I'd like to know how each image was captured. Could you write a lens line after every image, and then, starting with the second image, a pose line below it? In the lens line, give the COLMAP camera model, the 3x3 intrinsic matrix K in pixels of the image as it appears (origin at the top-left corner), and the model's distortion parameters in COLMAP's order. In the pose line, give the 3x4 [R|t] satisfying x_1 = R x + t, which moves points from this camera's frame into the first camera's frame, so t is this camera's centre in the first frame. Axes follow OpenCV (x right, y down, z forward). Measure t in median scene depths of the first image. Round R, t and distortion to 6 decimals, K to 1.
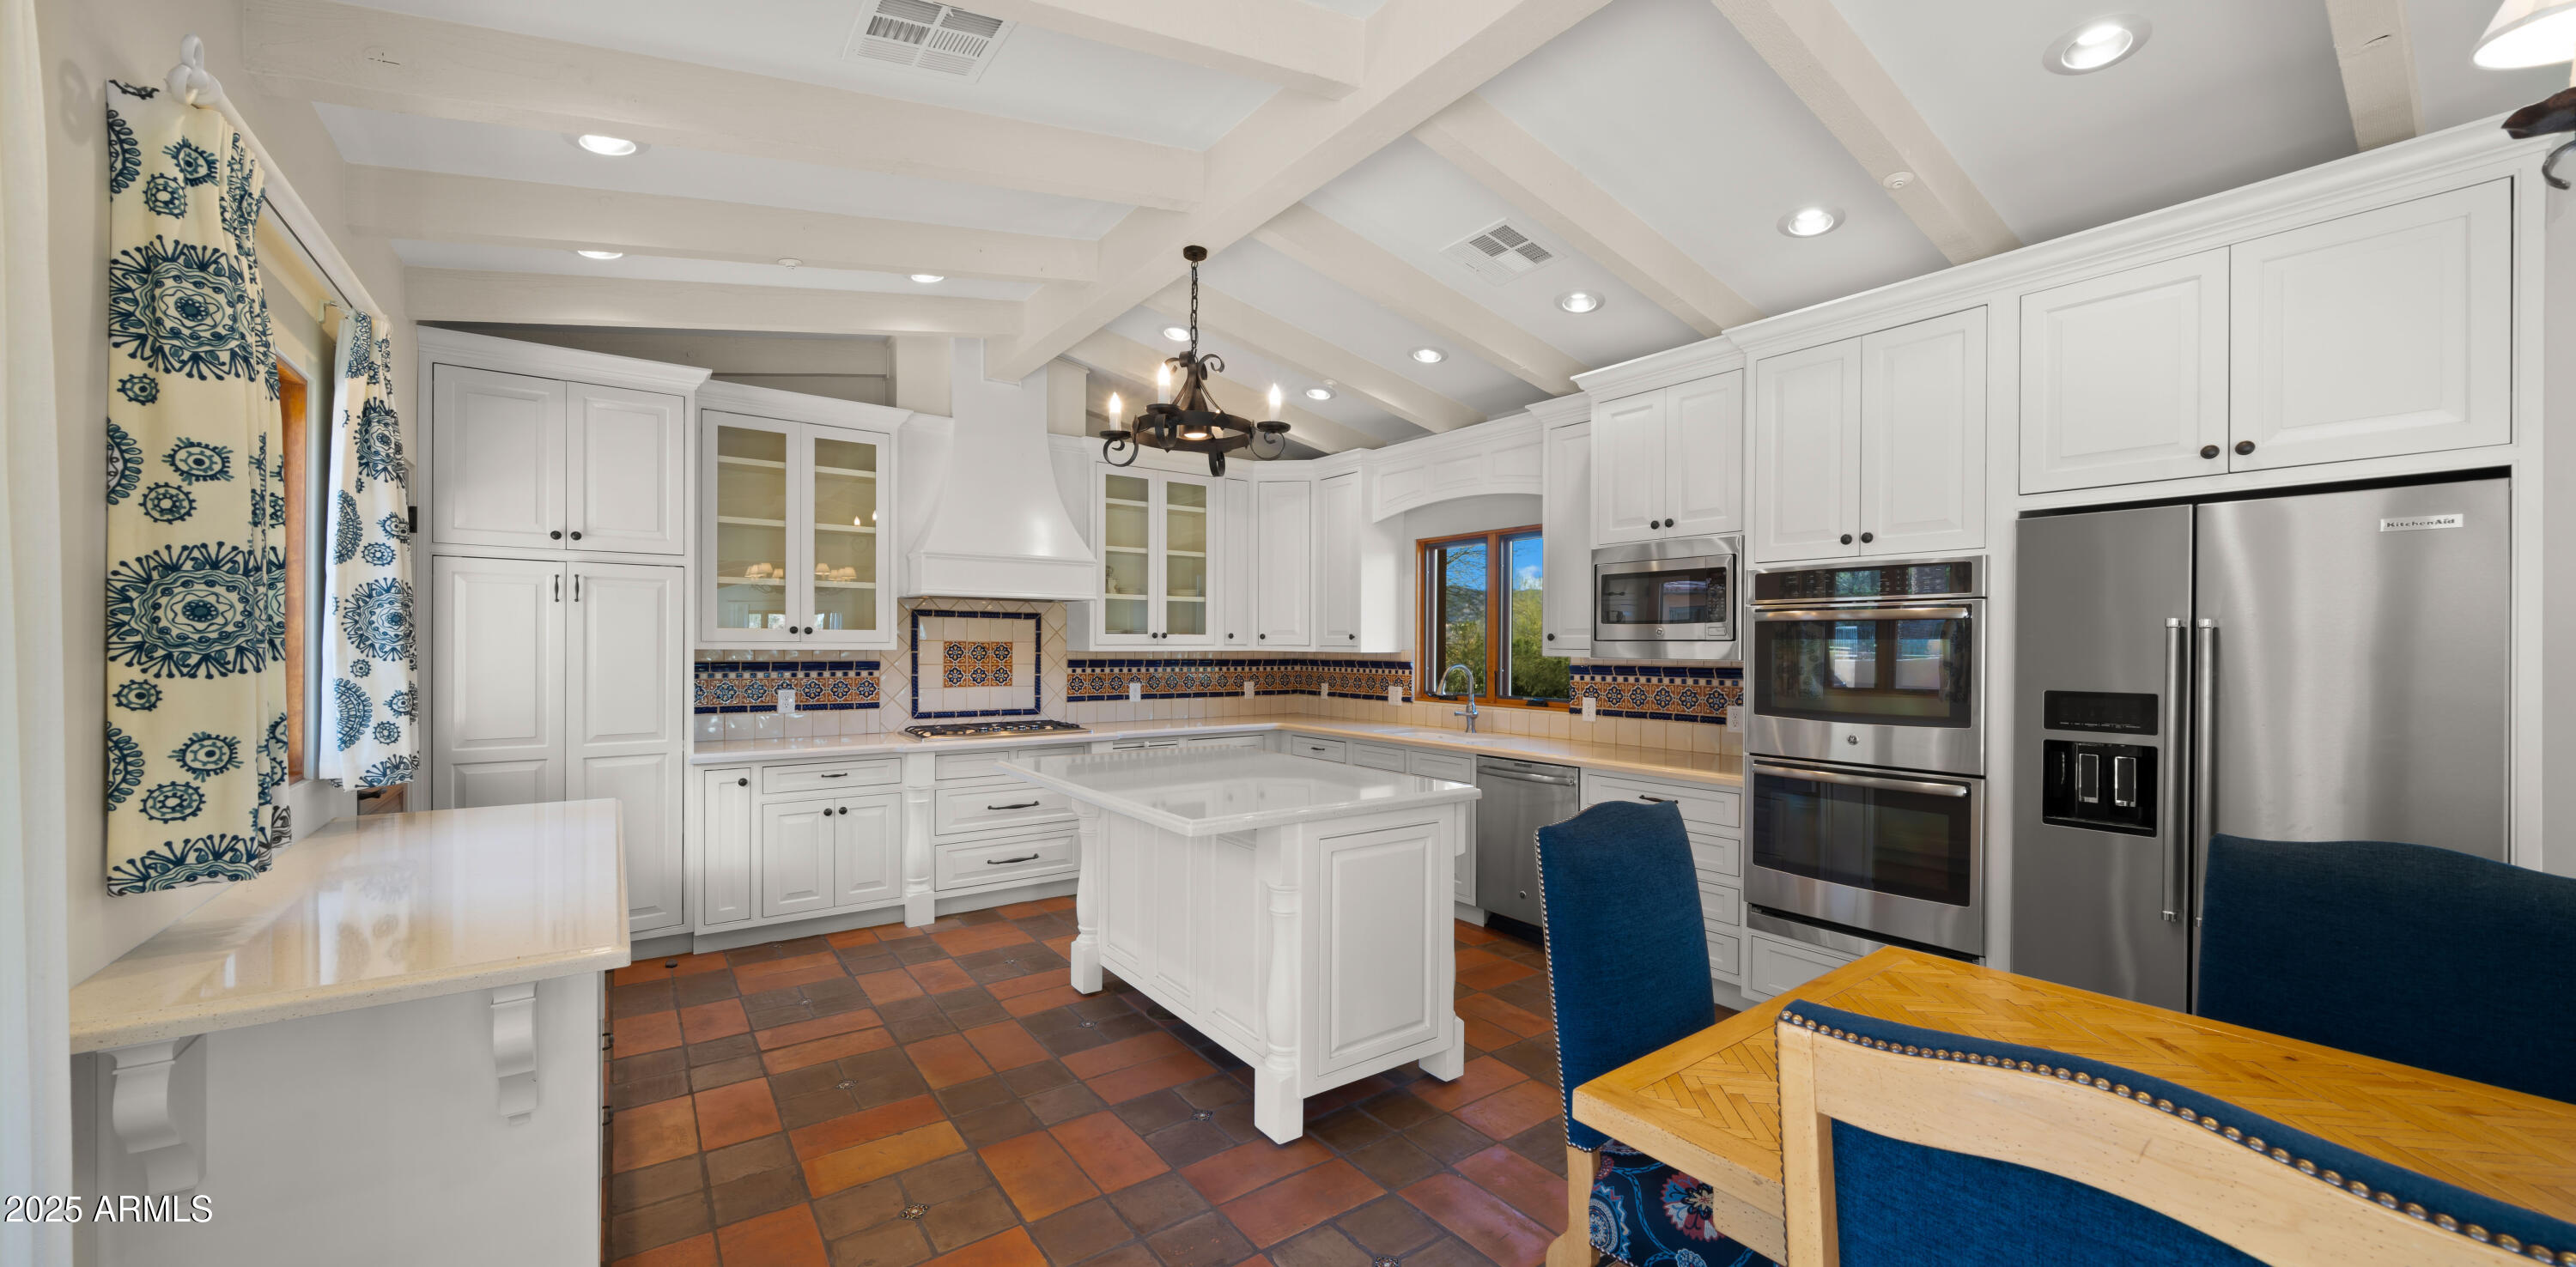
lens RADIAL K [[923.7, 0, 1274.9], [0, 923.7, 644.2], [0, 0, 1]] dist [-0.001820, 0.000079]
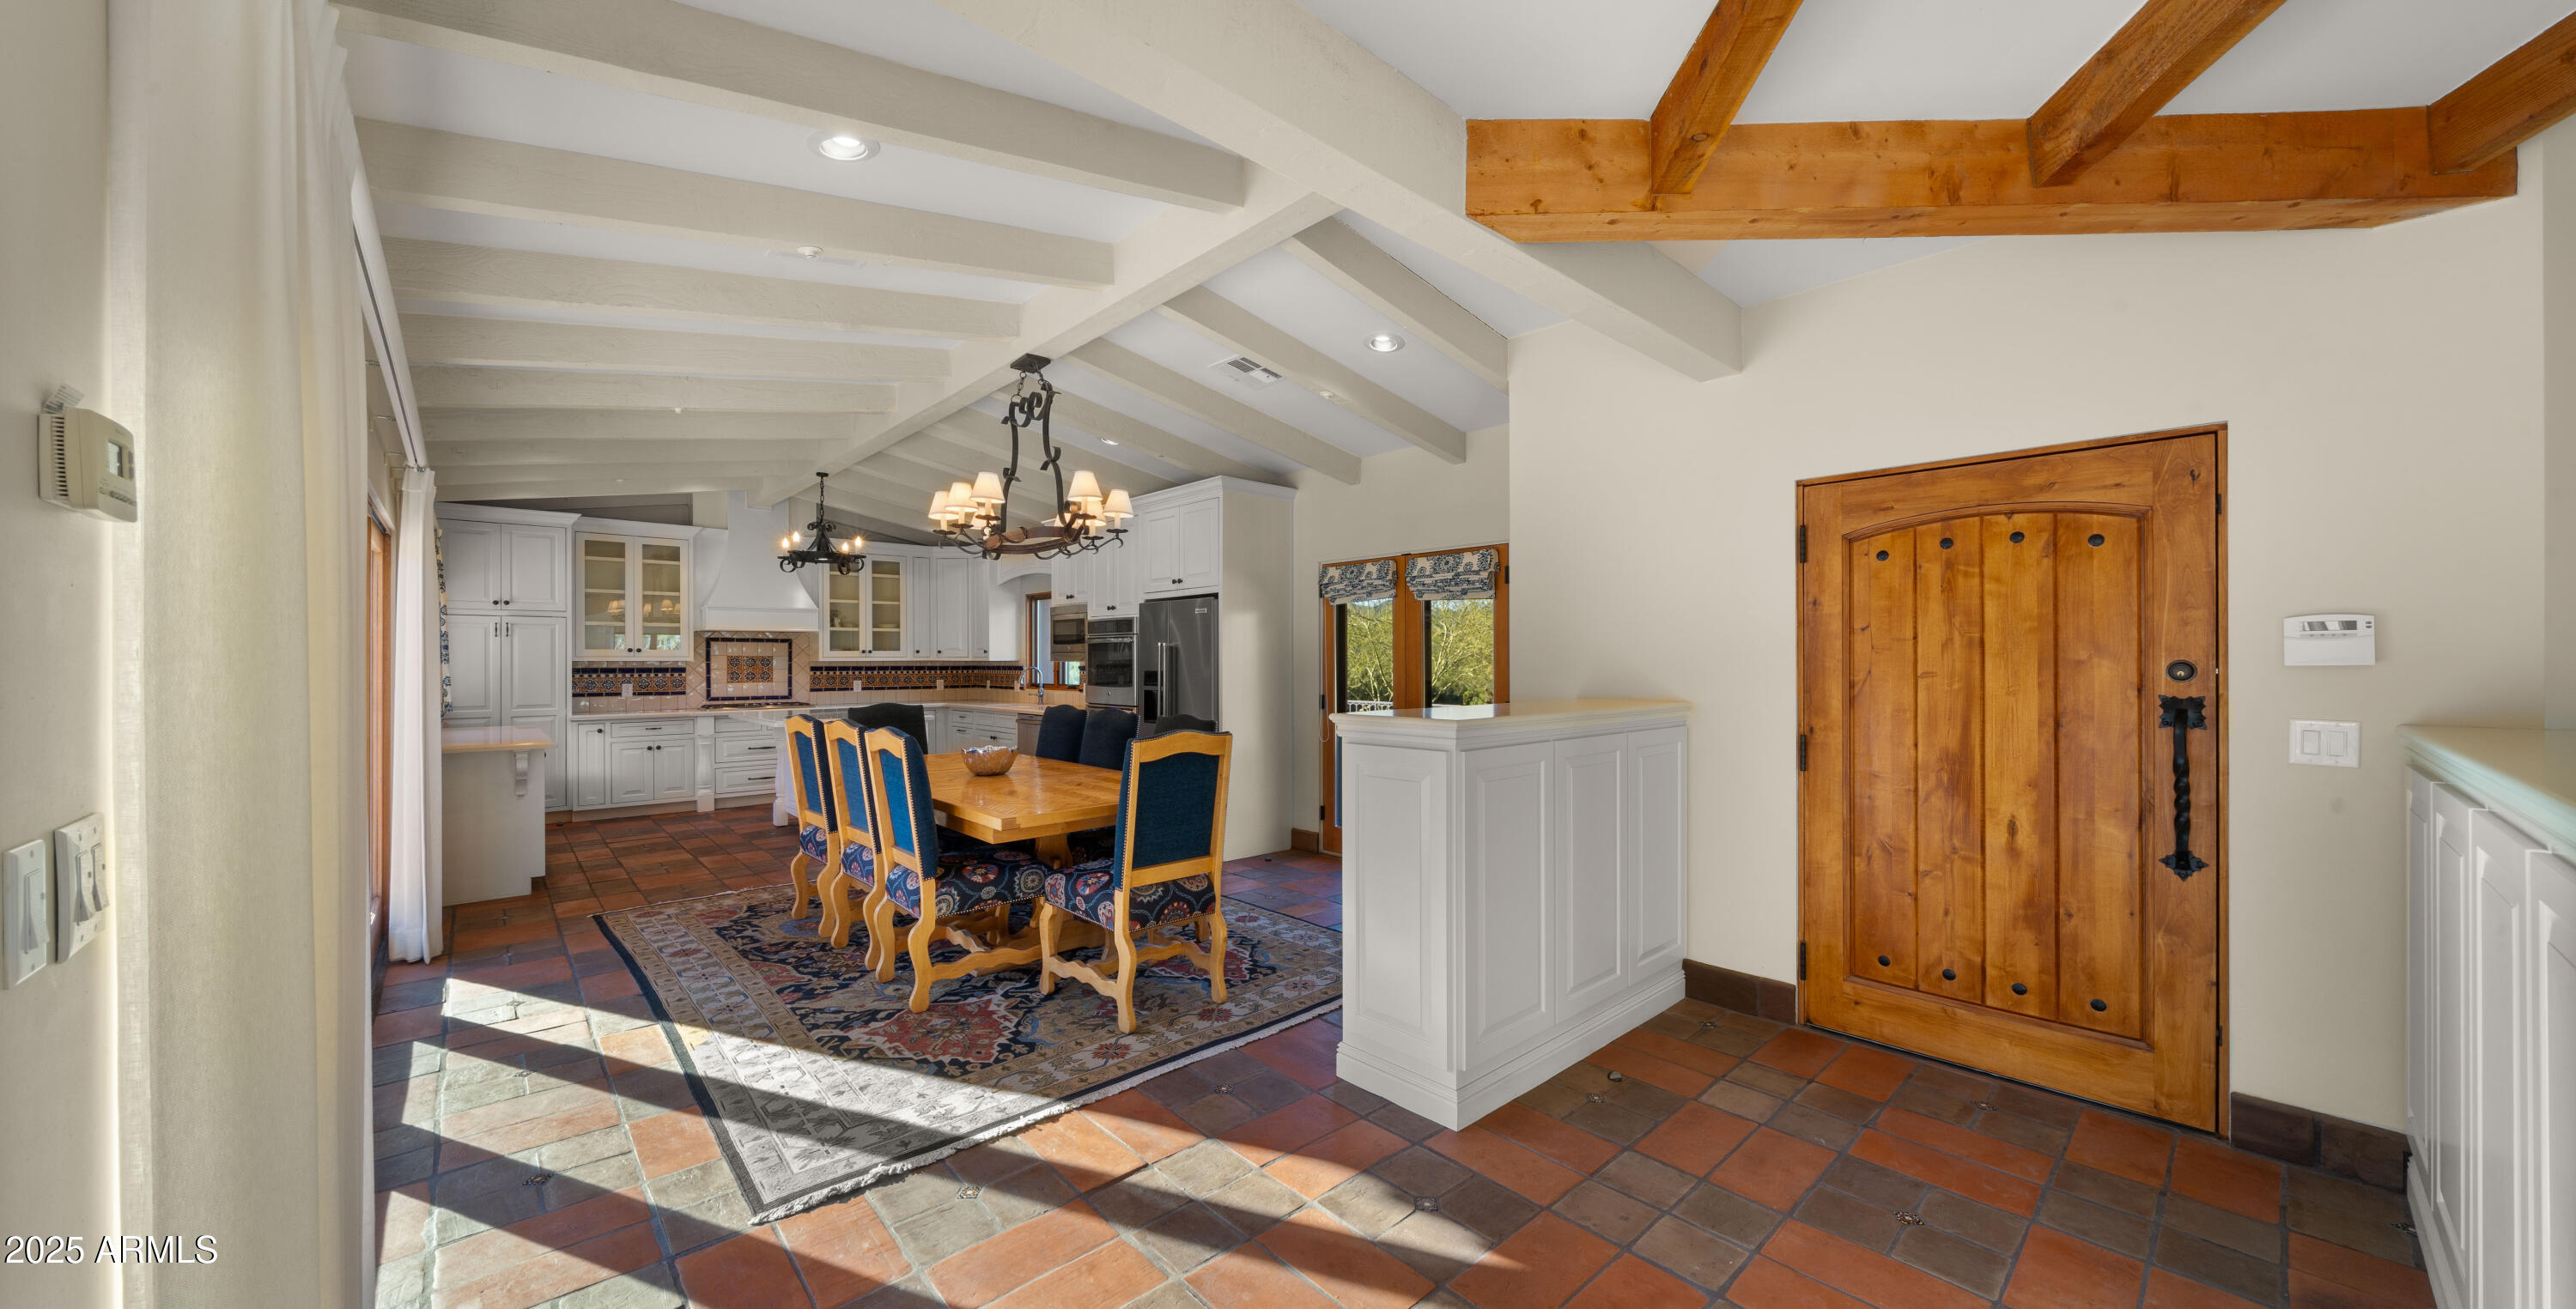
lens RADIAL K [[888.6, 0, 1279.4], [0, 888.6, 657.7], [0, 0, 1]] dist [-0.009400, -0.000173]
pose [[0.992790, -0.007472, 0.119637, 0.539891], [0.007705, 0.999969, -0.001484, 0.012026], [-0.119623, 0.002395, 0.992817, -0.882185]]
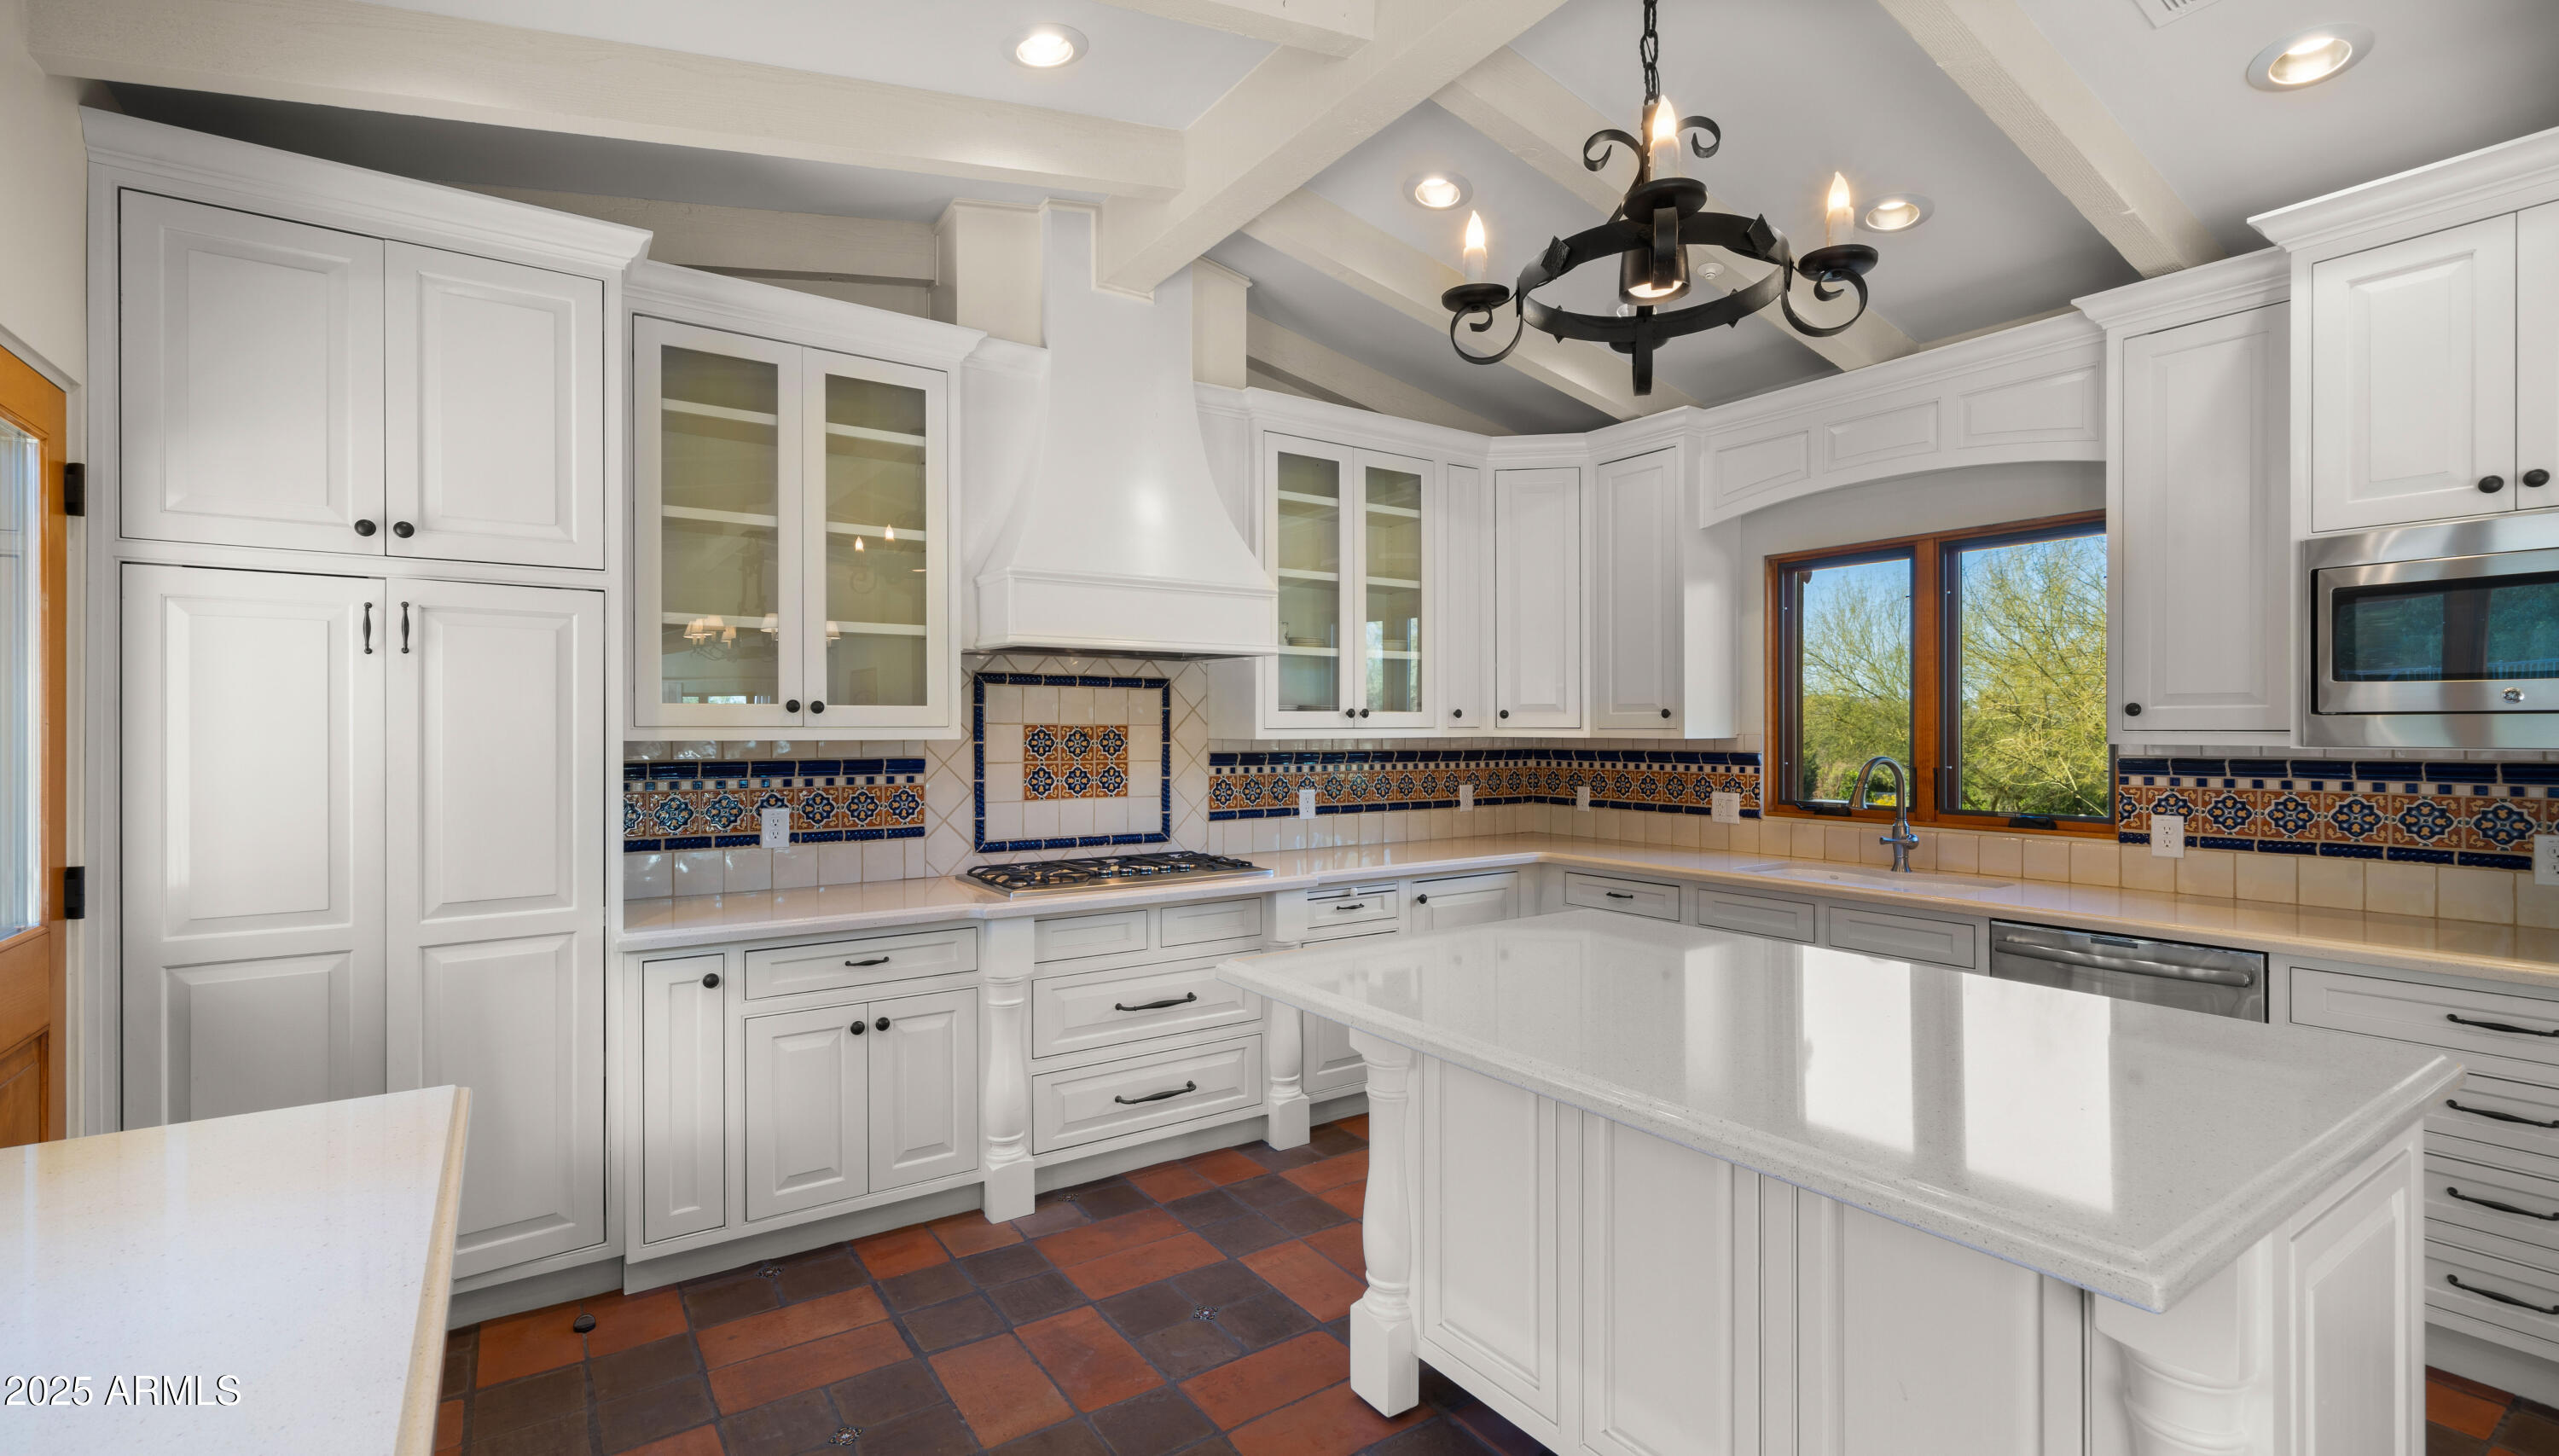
lens RADIAL K [[1121.9, 0, 1282.2], [0, 1121.9, 725.9], [0, 0, 1]] dist [0.000547, 0.000688]
pose [[0.999758, -0.006448, -0.021048, -0.200309], [0.006400, 0.999977, -0.002369, 0.000594], [0.021063, 0.002234, 0.999776, 0.306154]]
